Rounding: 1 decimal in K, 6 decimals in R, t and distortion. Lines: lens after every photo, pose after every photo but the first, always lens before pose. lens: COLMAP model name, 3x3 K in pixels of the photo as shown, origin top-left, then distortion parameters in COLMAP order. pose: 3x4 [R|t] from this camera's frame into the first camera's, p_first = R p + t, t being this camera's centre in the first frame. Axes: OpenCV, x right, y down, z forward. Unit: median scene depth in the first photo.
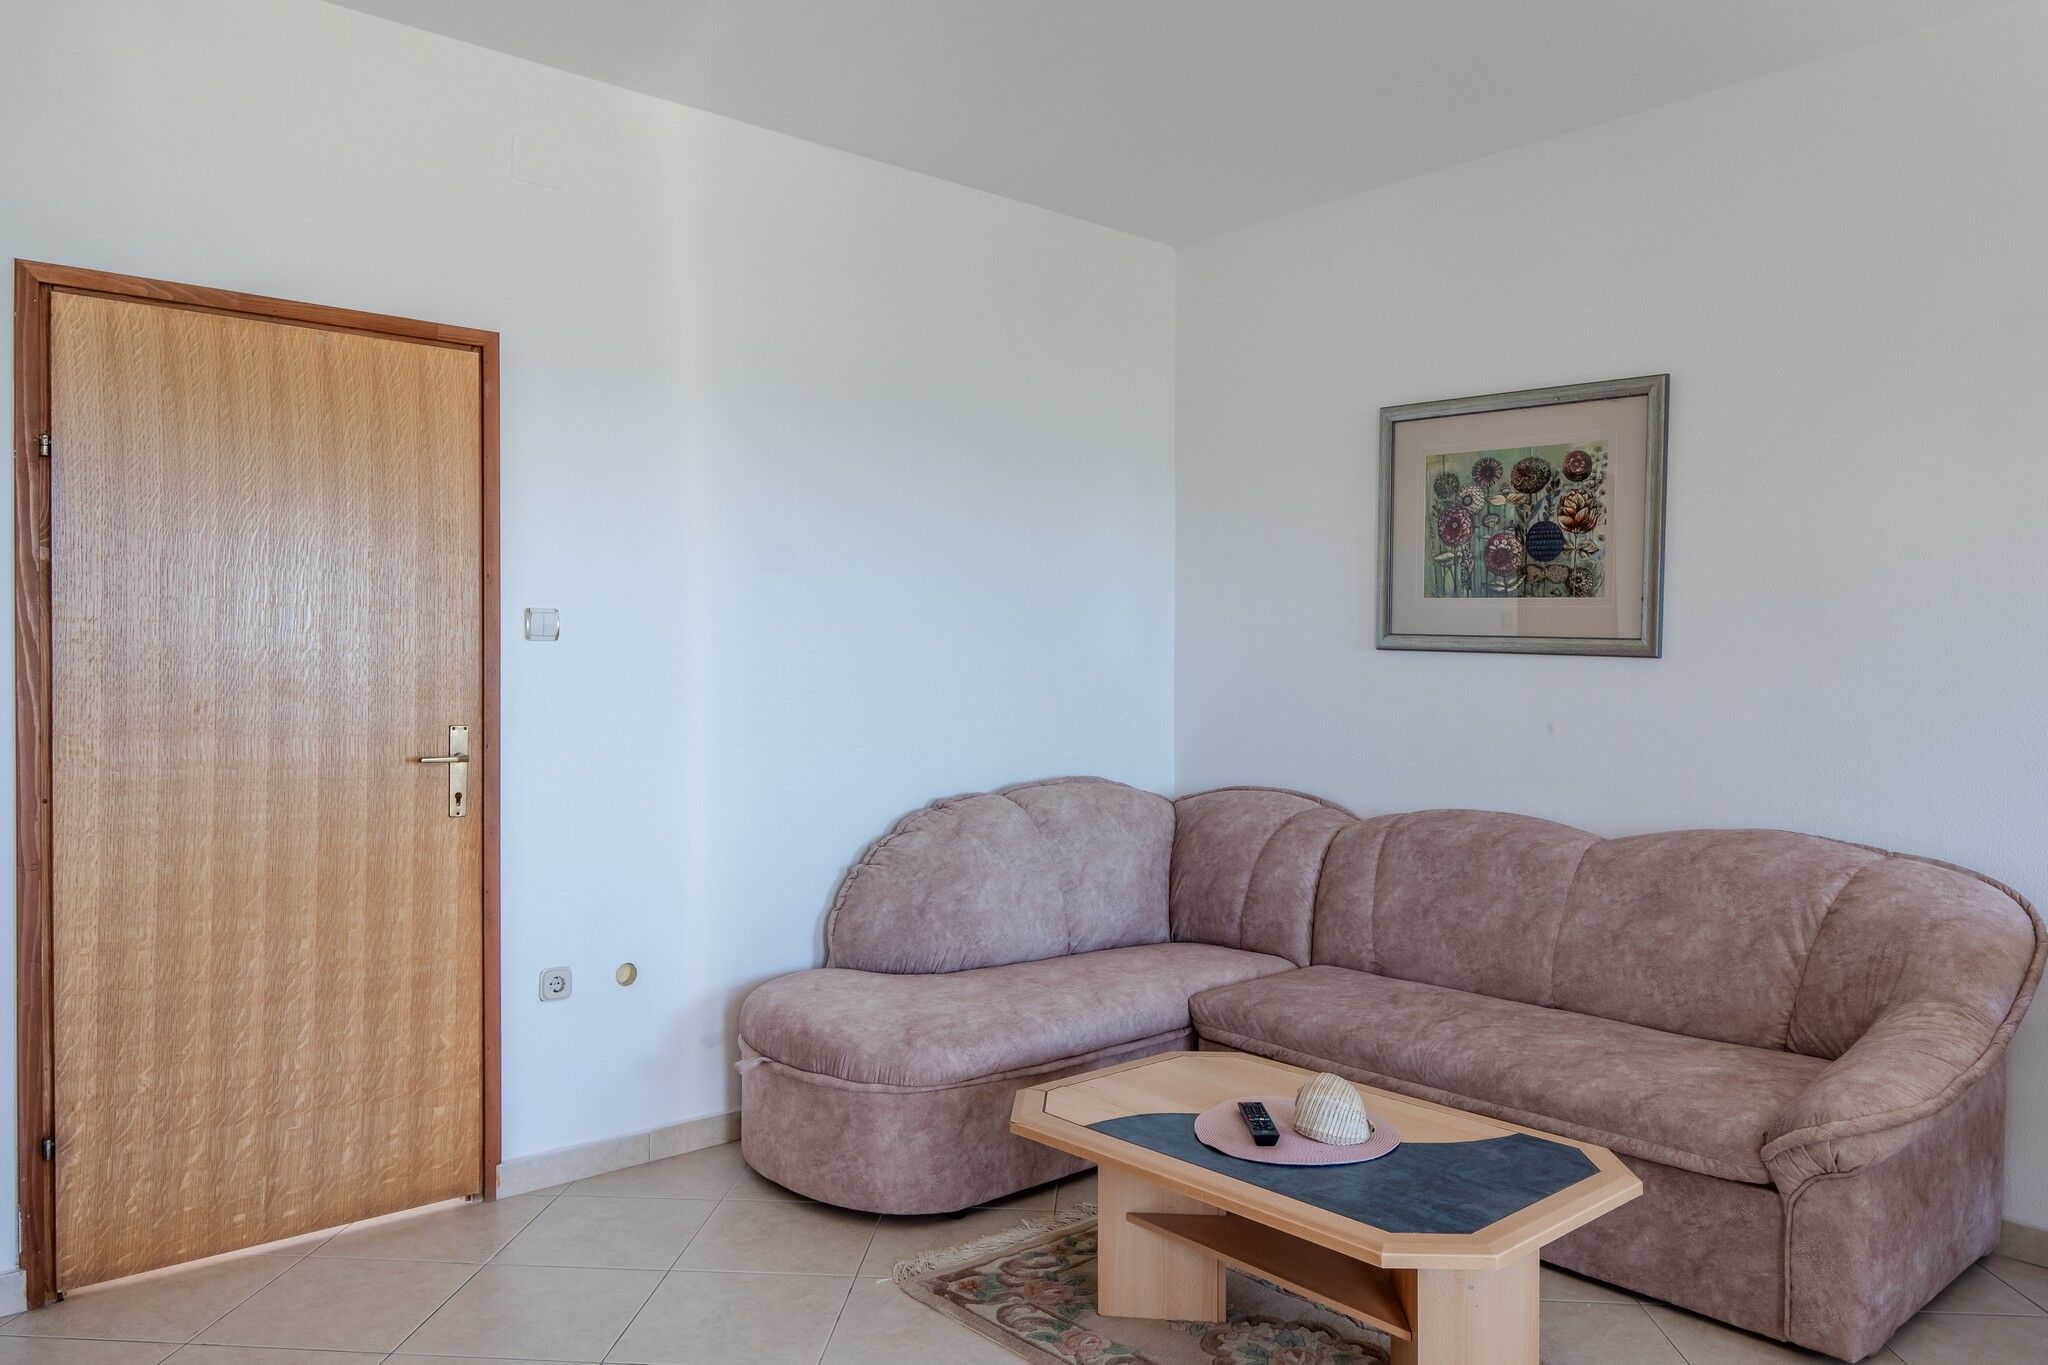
lens RADIAL K [[1449.2, 0, 1003.8], [0, 1449.2, 677.7], [0, 0, 1]] dist [0.002133, -0.009157]
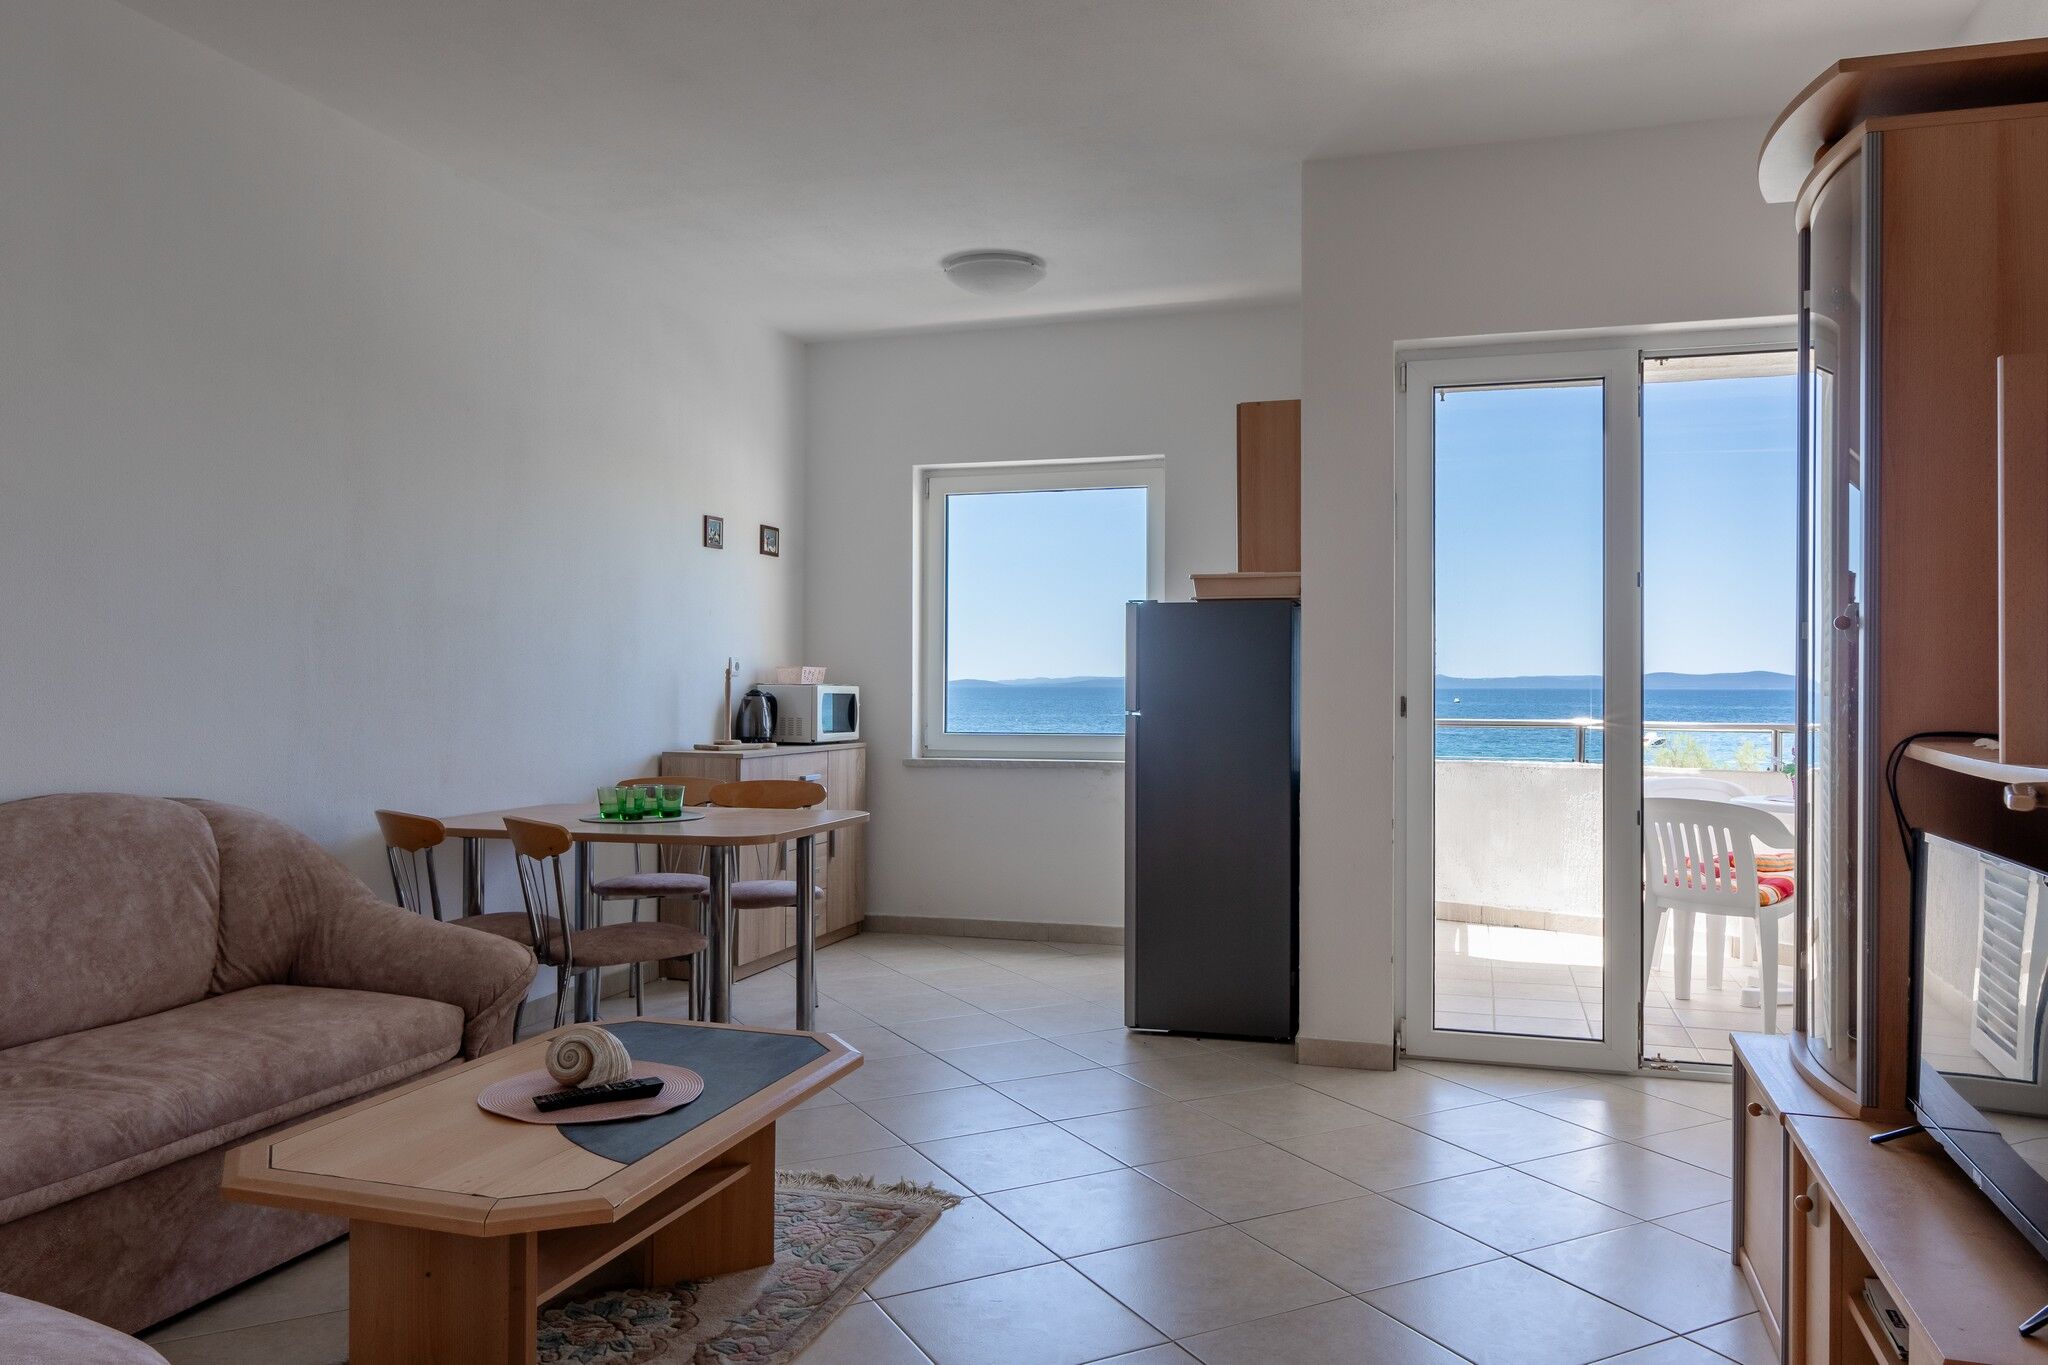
lens RADIAL K [[1449.2, 0, 1042.5], [0, 1449.2, 667.0], [0, 0, 1]] dist [0.002133, -0.009157]
pose [[-0.536749, 0.013256, 0.843638, -0.586061], [0.011475, 0.999899, -0.008411, 0.041349], [-0.843664, 0.005166, -0.536847, 0.995472]]
